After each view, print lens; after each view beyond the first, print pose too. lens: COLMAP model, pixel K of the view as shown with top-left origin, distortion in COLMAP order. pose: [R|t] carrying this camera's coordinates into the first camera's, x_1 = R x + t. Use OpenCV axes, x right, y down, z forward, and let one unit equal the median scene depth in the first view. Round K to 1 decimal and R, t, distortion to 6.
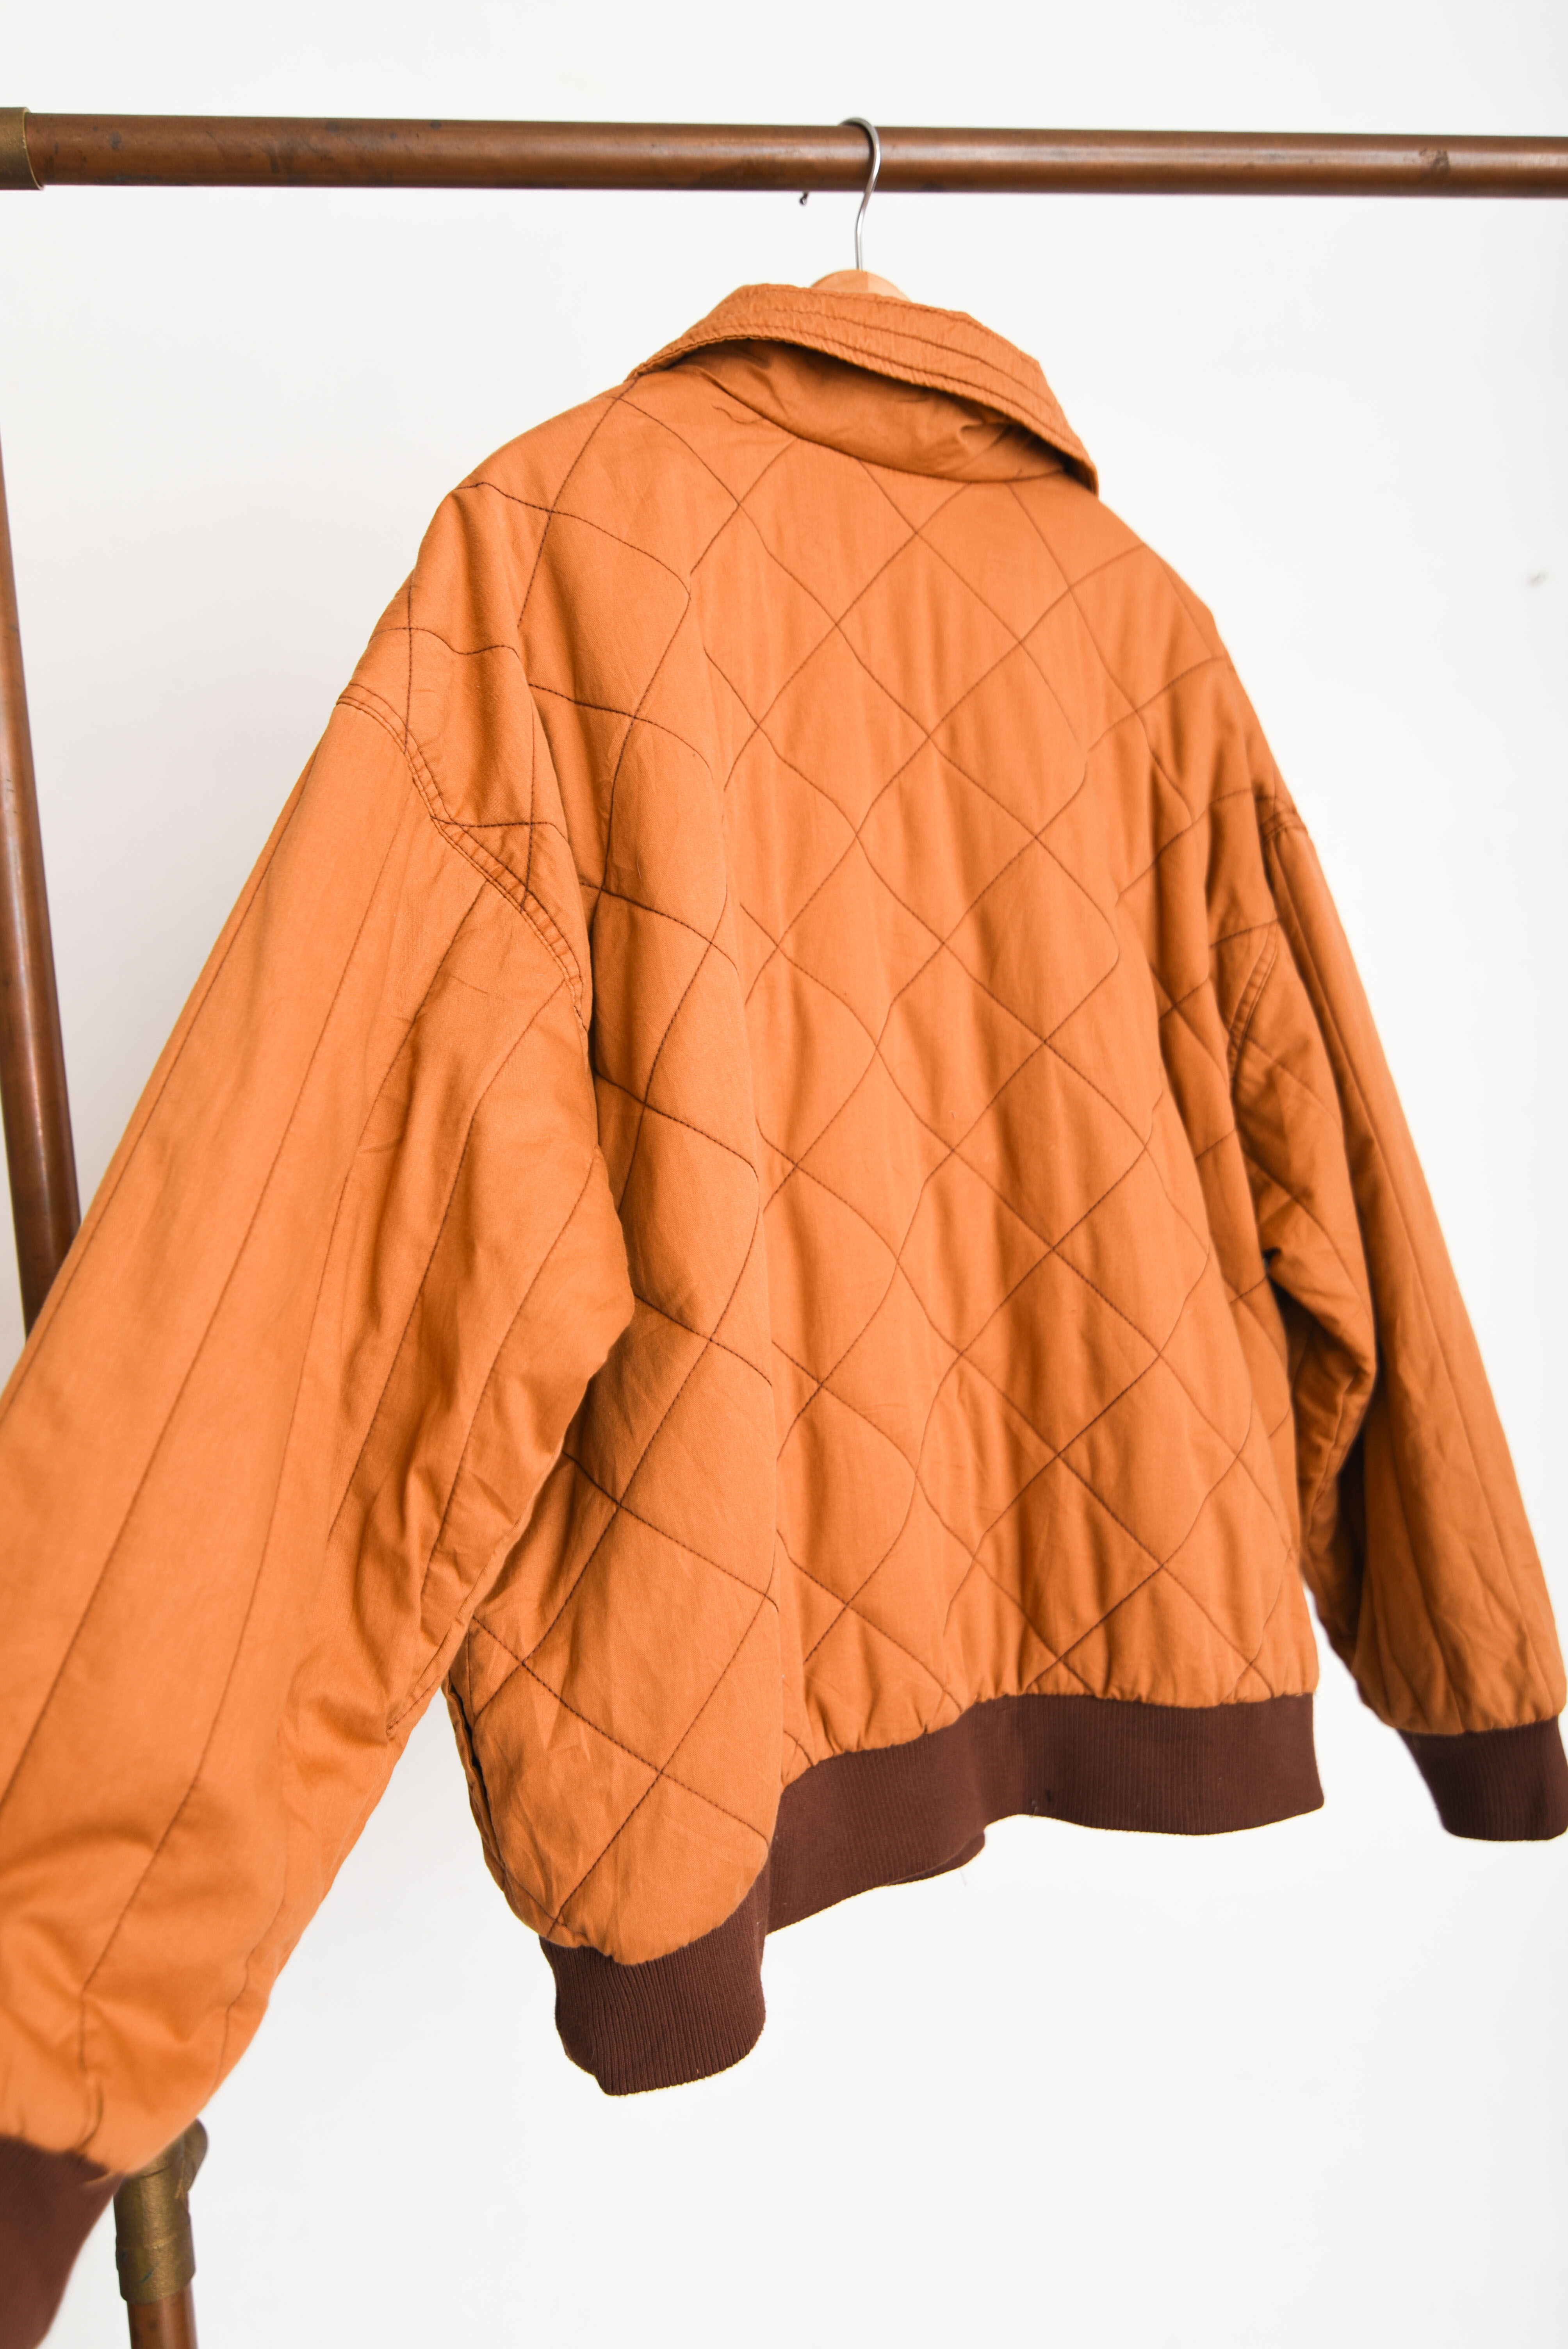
lens RADIAL K [[1748.3, 0, 783.7], [0, 1748.3, 1190.7], [0, 0, 1]] dist [-0.027735, -0.006551]
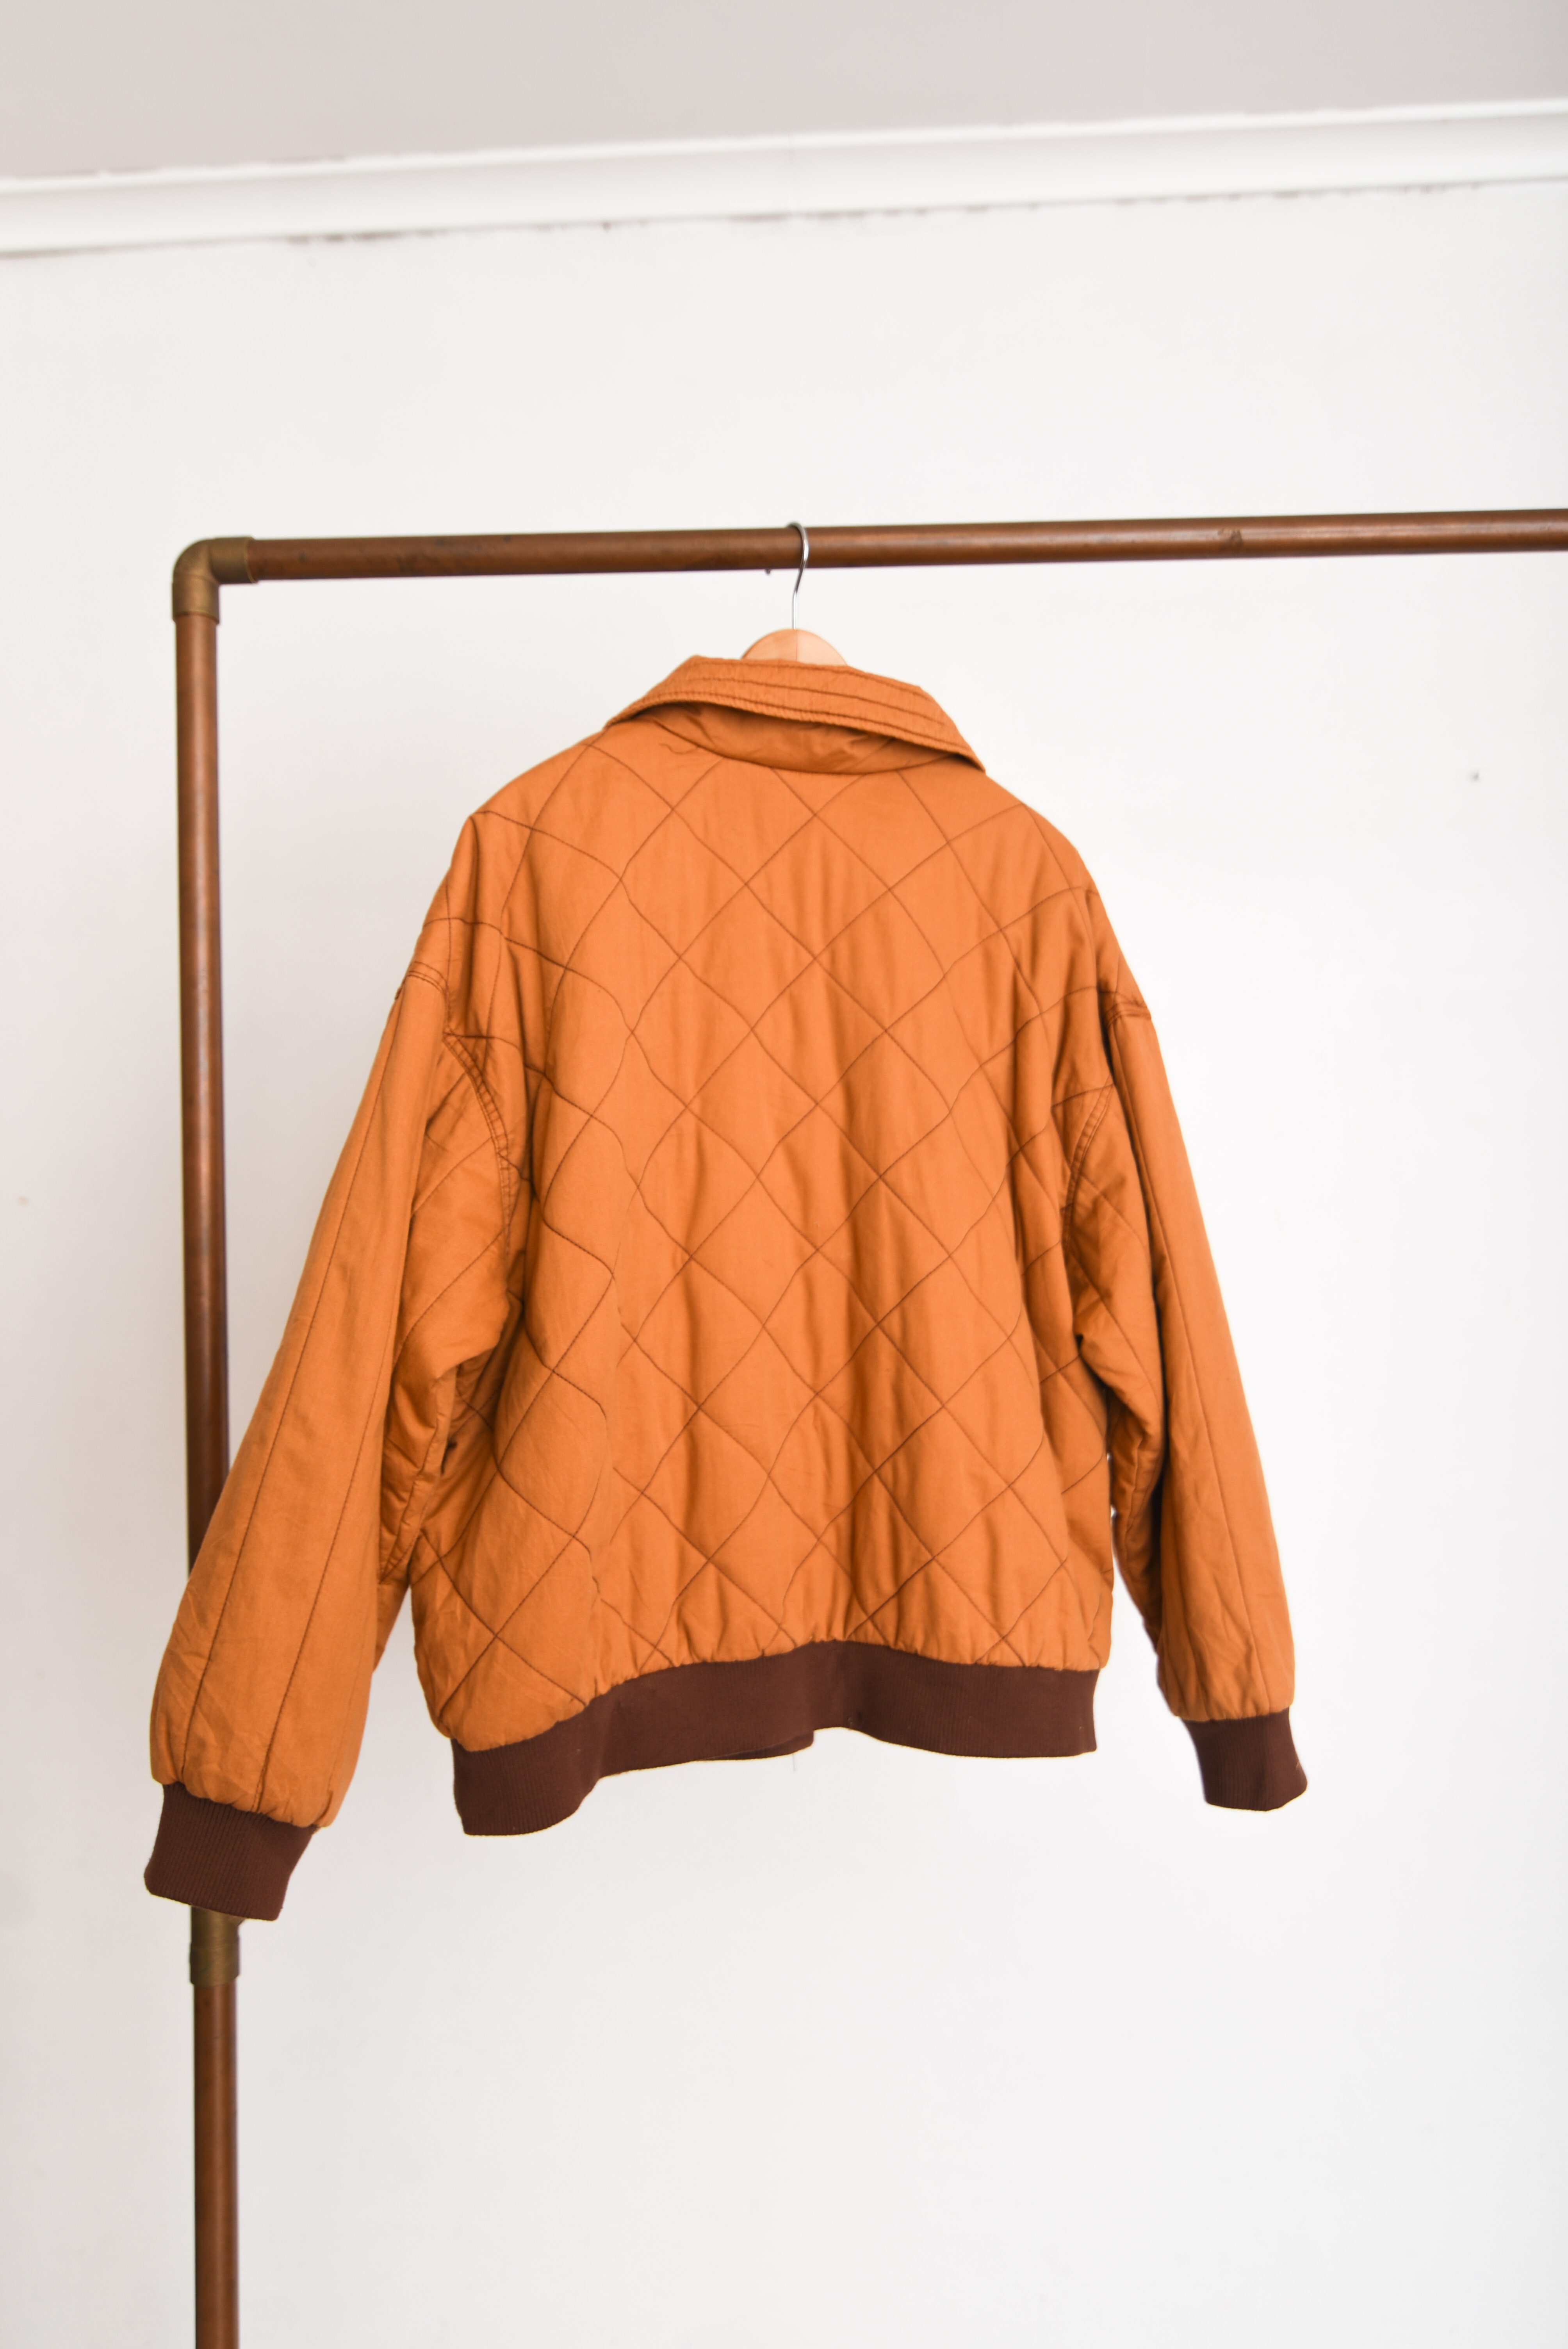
lens RADIAL K [[1748.3, 0, 787.5], [0, 1748.3, 1164.2], [0, 0, 1]] dist [-0.027735, -0.006551]
pose [[0.962481, 0.047068, -0.267235, 0.455627], [-0.053210, 0.998459, -0.015787, -0.069777], [0.266080, 0.029415, 0.963502, -0.380015]]
